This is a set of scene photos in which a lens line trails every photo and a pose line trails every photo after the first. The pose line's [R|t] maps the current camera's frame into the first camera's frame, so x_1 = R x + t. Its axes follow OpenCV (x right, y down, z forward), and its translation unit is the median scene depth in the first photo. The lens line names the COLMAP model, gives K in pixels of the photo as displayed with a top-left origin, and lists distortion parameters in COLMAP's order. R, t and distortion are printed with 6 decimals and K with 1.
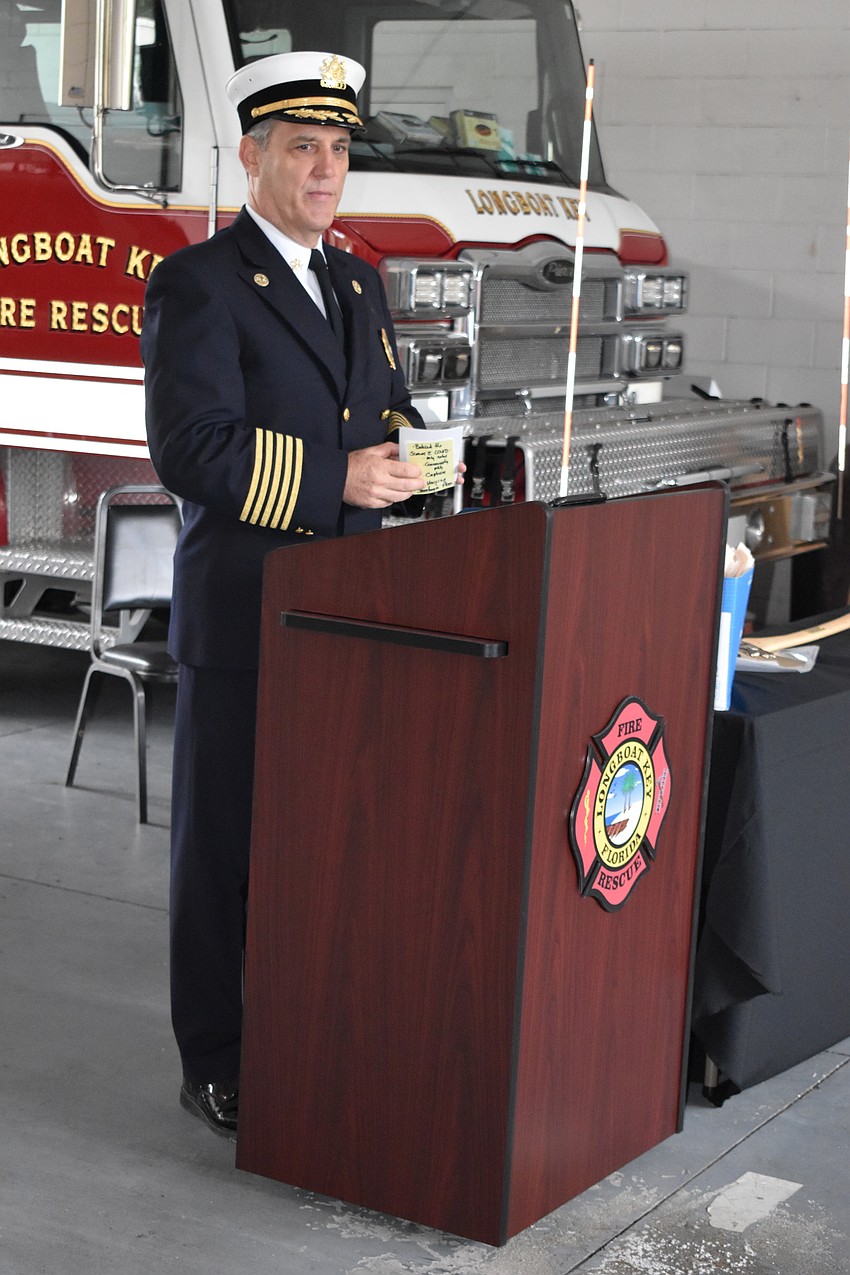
lens RADIAL K [[2388.8, 0, 421.4], [0, 2388.8, 631.3], [0, 0, 1]] dist [-0.002003, 0.119905]
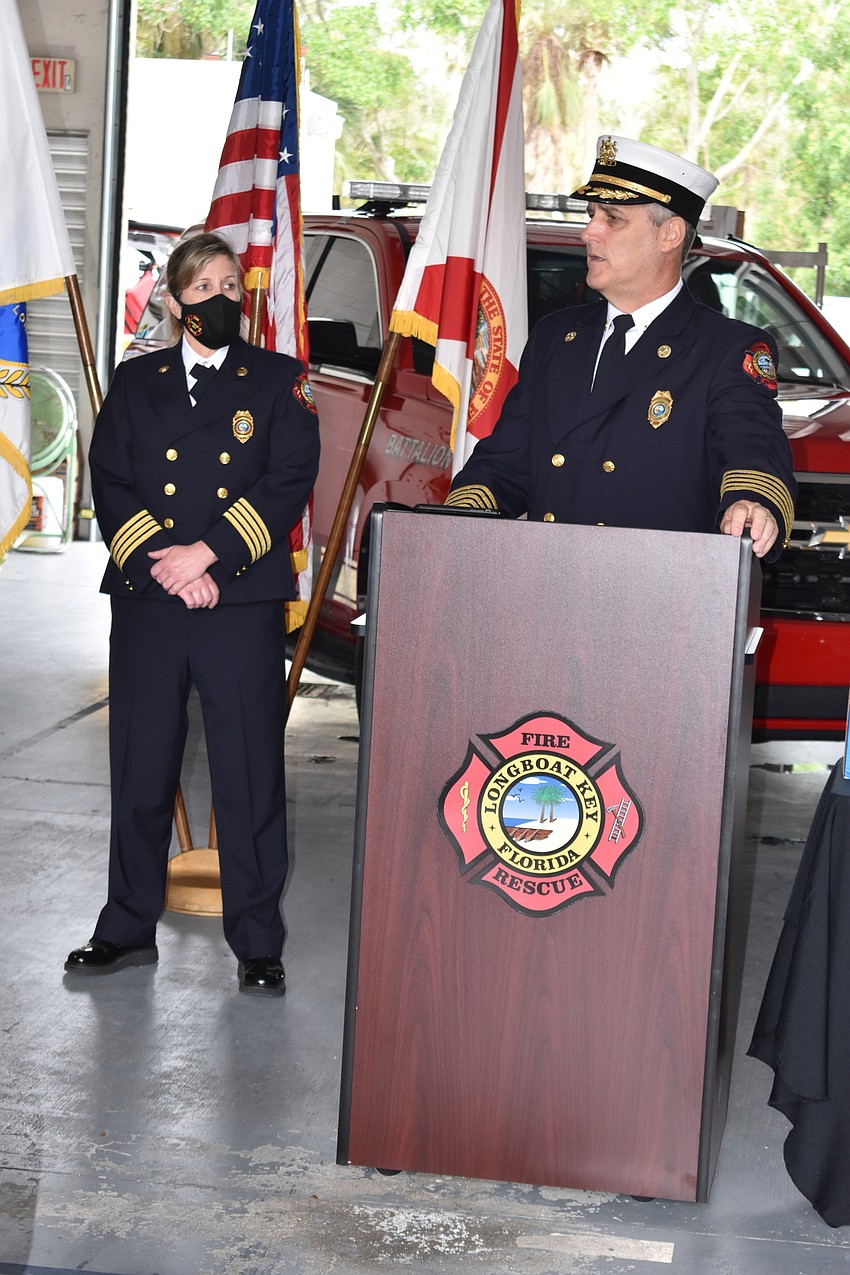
lens RADIAL K [[2860.1, 0, 426.0], [0, 2860.1, 638.0], [0, 0, 1]] dist [0.059772, 0.362125]
pose [[0.392858, 0.084090, -0.915746, 0.657729], [-0.176194, 0.984244, 0.014793, -0.007272], [0.902562, 0.155538, 0.401484, 0.237863]]
